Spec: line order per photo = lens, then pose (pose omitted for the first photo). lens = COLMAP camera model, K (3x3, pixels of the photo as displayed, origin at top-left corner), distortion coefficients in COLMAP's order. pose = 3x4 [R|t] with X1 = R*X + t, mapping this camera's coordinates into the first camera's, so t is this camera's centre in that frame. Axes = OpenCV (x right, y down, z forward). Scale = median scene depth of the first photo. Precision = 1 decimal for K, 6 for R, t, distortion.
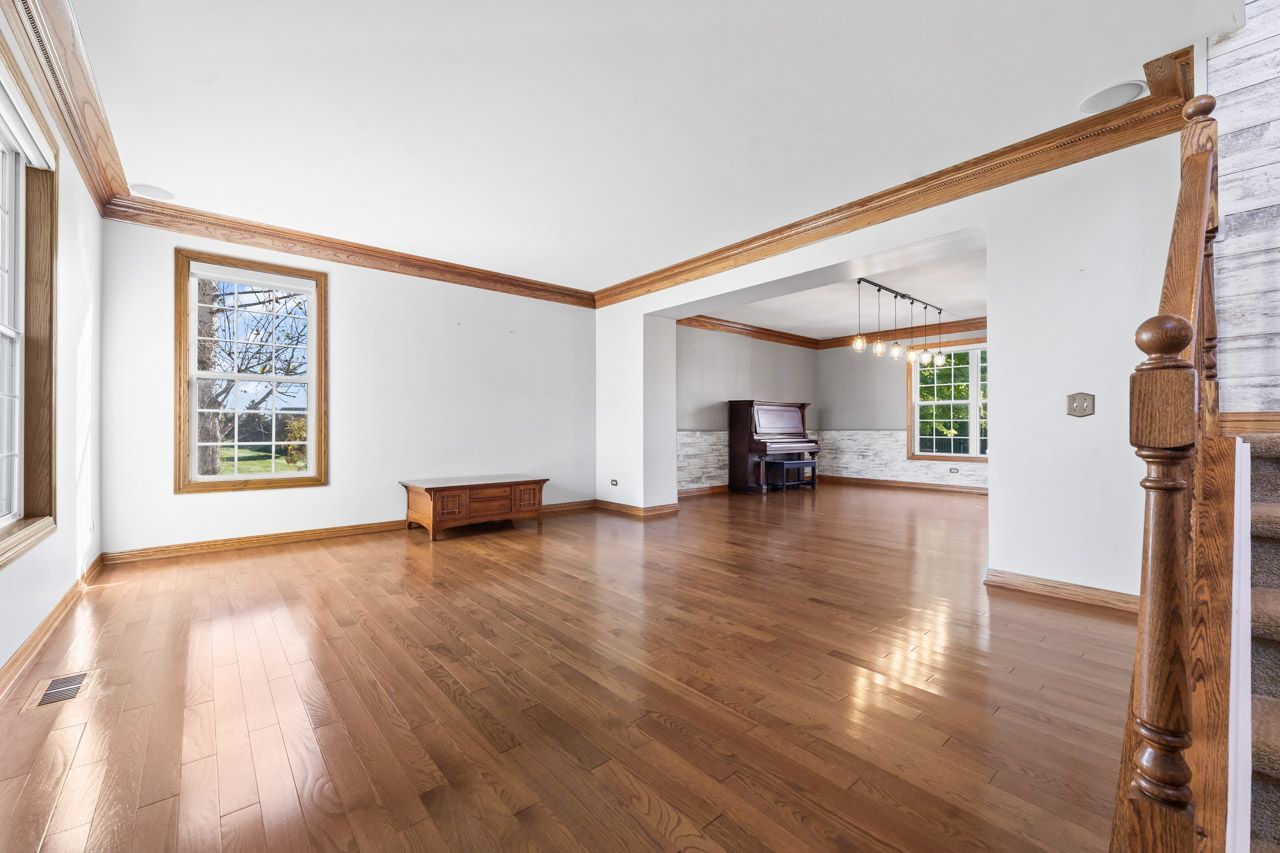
lens RADIAL K [[517.5, 0, 639.3], [0, 517.5, 428.2], [0, 0, 1]] dist [0.000541, -0.000152]
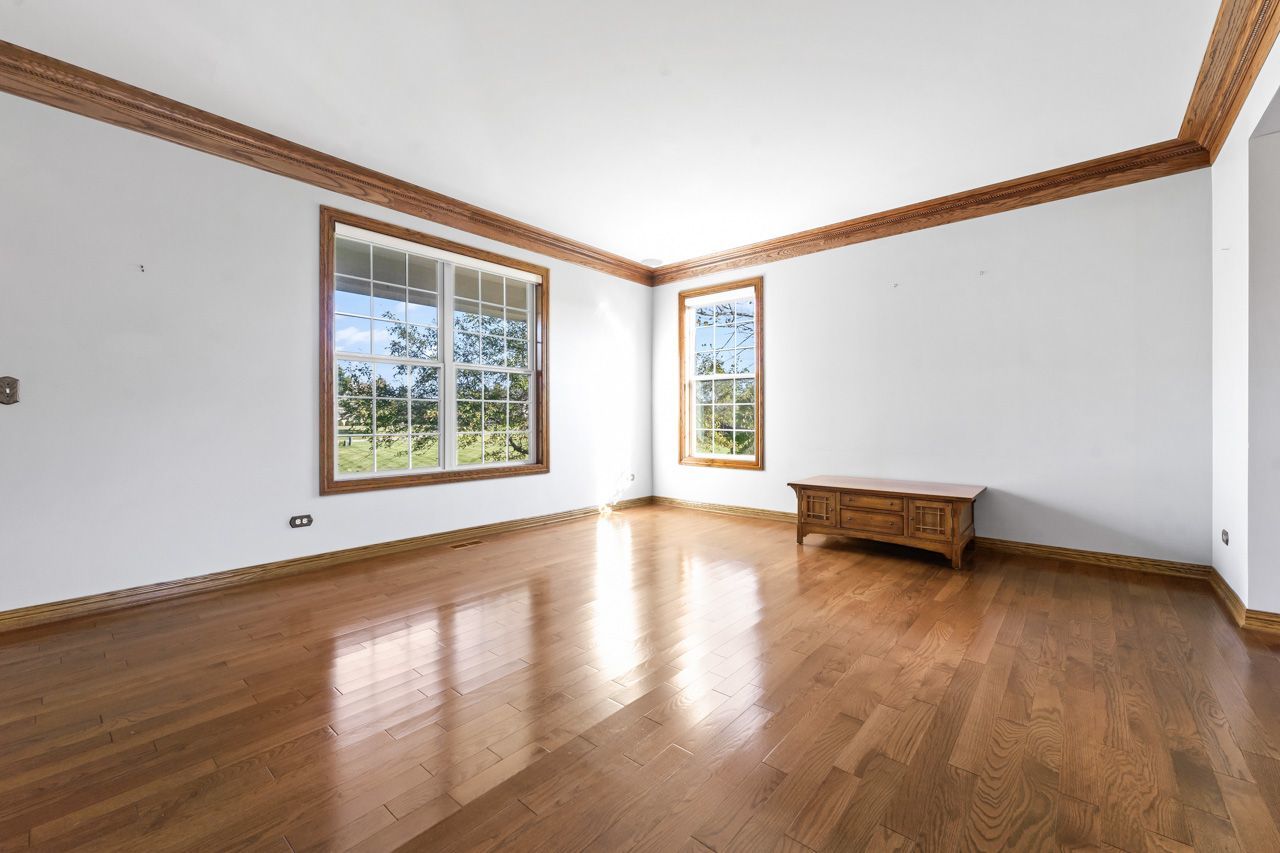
lens RADIAL K [[517.5, 0, 640.4], [0, 517.5, 420.3], [0, 0, 1]] dist [0.000541, -0.000152]
pose [[0.151714, 0.005282, -0.988410, 0.426338], [0.003199, 0.999978, 0.005835, -0.001704], [0.988419, -0.004048, 0.151694, 0.564696]]
